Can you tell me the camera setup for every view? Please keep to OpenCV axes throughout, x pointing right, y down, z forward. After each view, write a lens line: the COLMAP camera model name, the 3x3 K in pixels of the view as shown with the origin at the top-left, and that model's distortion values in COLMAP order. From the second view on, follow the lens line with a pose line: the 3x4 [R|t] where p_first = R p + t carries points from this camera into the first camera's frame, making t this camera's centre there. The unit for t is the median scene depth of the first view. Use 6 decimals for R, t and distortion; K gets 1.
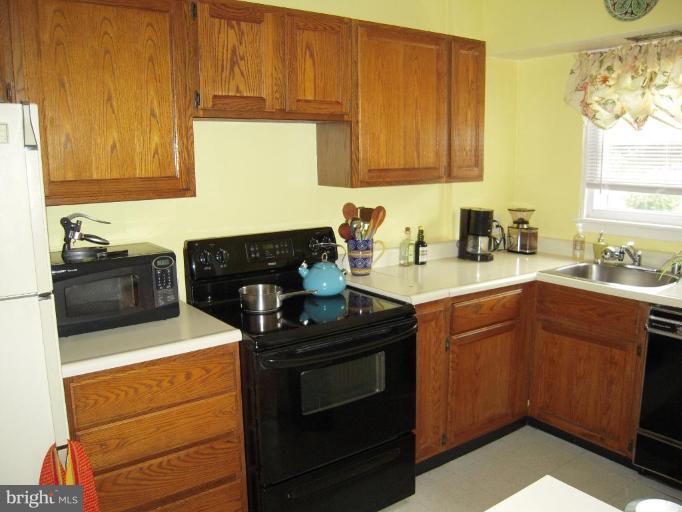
lens RADIAL K [[561.4, 0, 341.0], [0, 561.4, 256.0], [0, 0, 1]] dist [-0.086327, -0.001661]
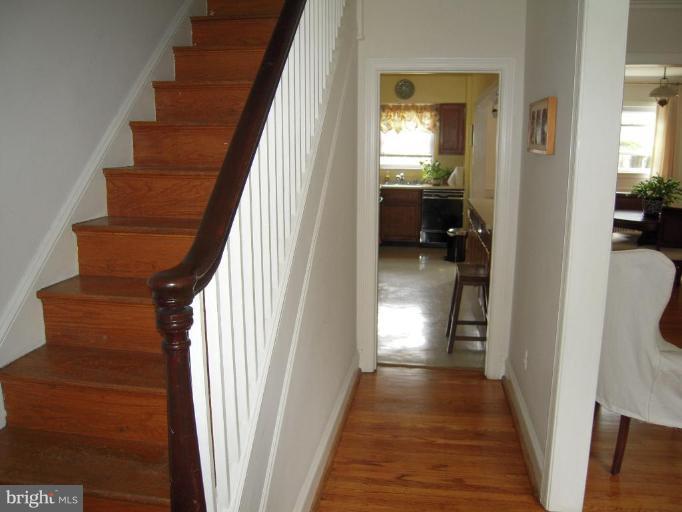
lens RADIAL K [[561.4, 0, 341.0], [0, 561.4, 256.0], [0, 0, 1]] dist [-0.086327, -0.001661]
pose [[0.696190, -0.122568, 0.707316, -1.916311], [0.109166, 0.991933, 0.064440, 0.186426], [-0.709508, 0.032353, 0.703954, -0.876124]]
